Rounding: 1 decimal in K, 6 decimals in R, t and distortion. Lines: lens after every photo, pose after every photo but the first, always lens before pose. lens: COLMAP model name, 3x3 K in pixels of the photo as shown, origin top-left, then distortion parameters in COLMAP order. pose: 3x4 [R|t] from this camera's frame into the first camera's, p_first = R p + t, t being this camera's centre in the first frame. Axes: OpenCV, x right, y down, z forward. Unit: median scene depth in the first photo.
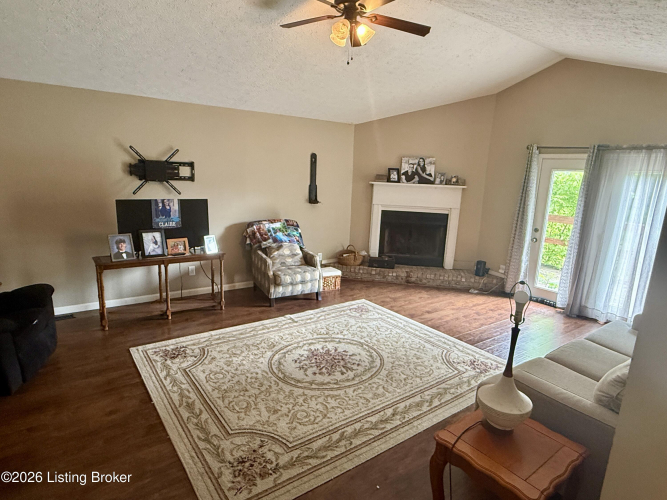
lens RADIAL K [[382.1, 0, 330.2], [0, 382.1, 256.6], [0, 0, 1]] dist [-0.000276, 0.001704]
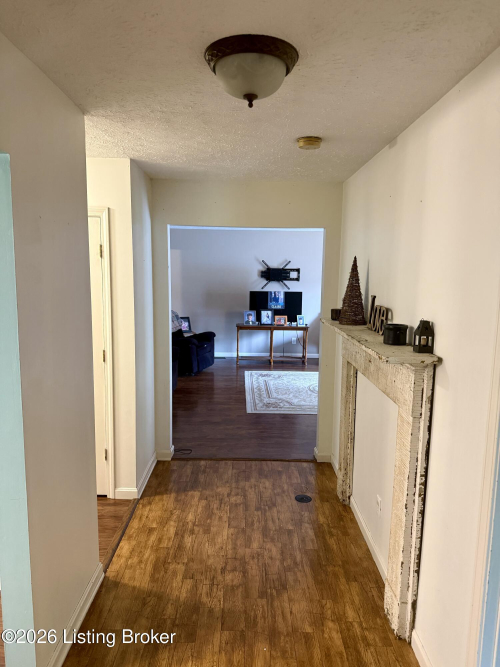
lens RADIAL K [[468.7, 0, 249.8], [0, 468.7, 332.1], [0, 0, 1]] dist [0.063444, -0.081951]
pose [[0.818239, 0.045938, -0.573040, 0.634795], [-0.106946, 0.991565, -0.073218, 0.182231], [0.564843, 0.121194, 0.816250, -0.686370]]
